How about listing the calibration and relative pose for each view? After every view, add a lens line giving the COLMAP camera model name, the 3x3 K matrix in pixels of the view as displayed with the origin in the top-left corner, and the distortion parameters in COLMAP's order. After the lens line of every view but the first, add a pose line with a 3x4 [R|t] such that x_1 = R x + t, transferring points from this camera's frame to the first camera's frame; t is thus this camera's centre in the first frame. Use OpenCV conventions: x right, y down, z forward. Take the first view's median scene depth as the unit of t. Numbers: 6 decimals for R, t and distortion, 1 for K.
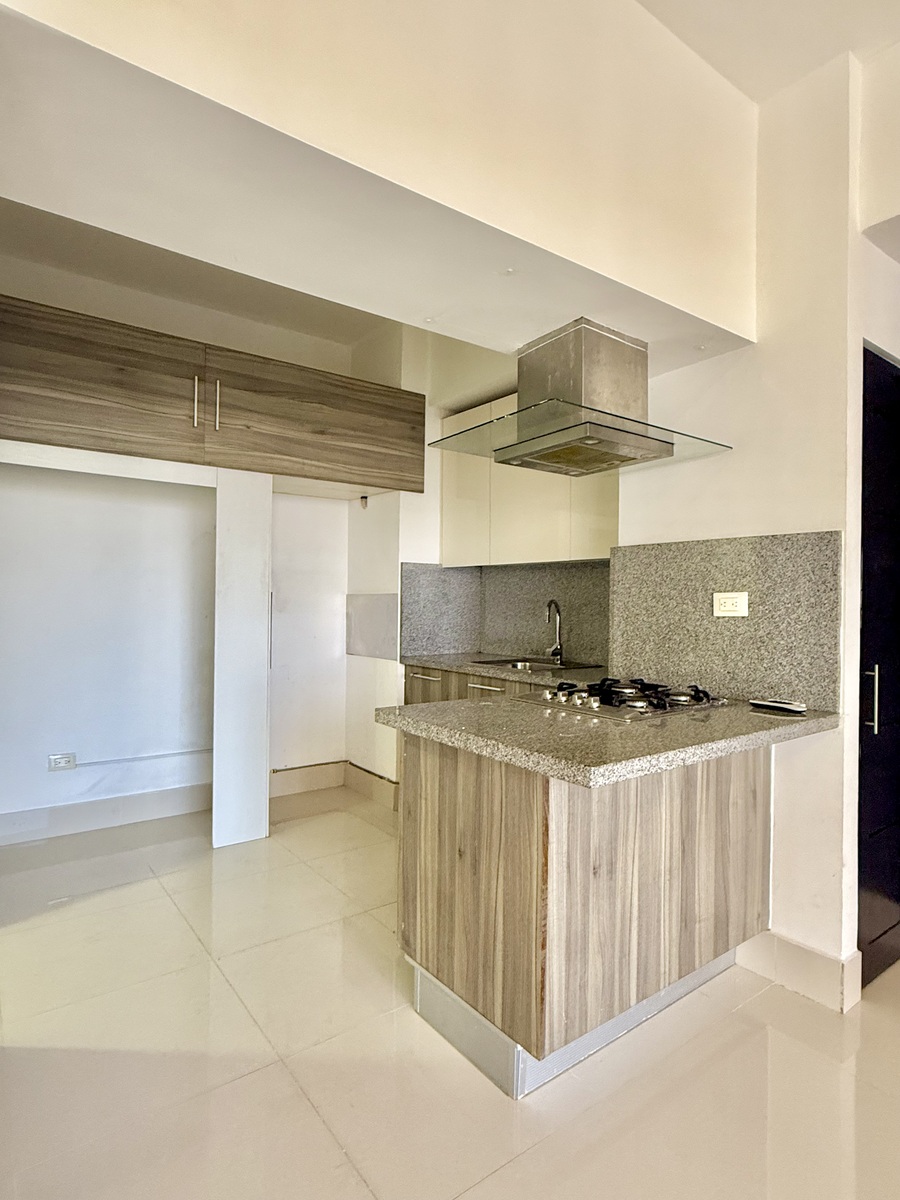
lens RADIAL K [[654.8, 0, 450.0], [0, 654.8, 600.0], [0, 0, 1]] dist [0.001244, 0.000113]
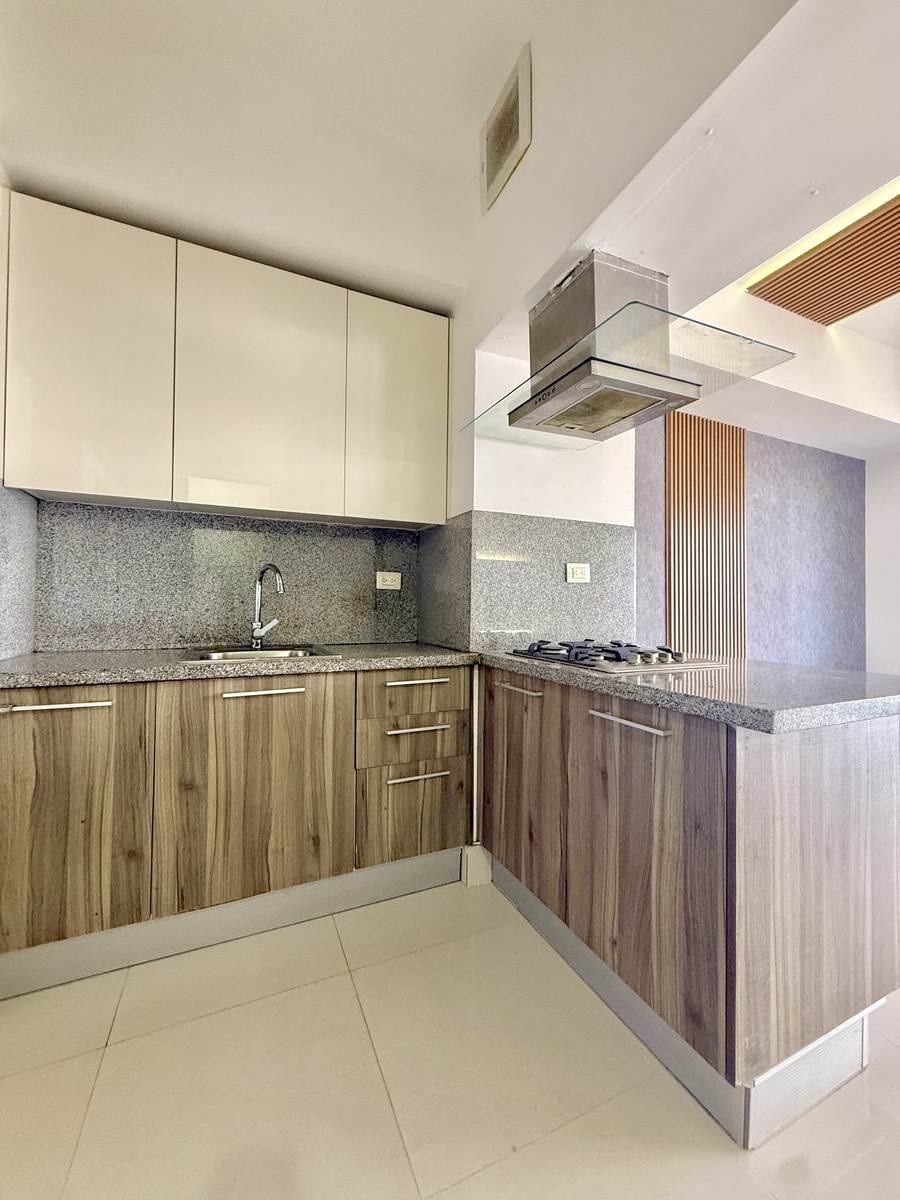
lens RADIAL K [[473.7, 0, 450.0], [0, 473.7, 600.0], [0, 0, 1]] dist [-0.000163, -0.000137]
pose [[0.211922, 0.004563, 0.977276, -0.489301], [-0.008179, 0.999962, -0.002895, 0.060084], [-0.977252, -0.007379, 0.211951, 0.997218]]
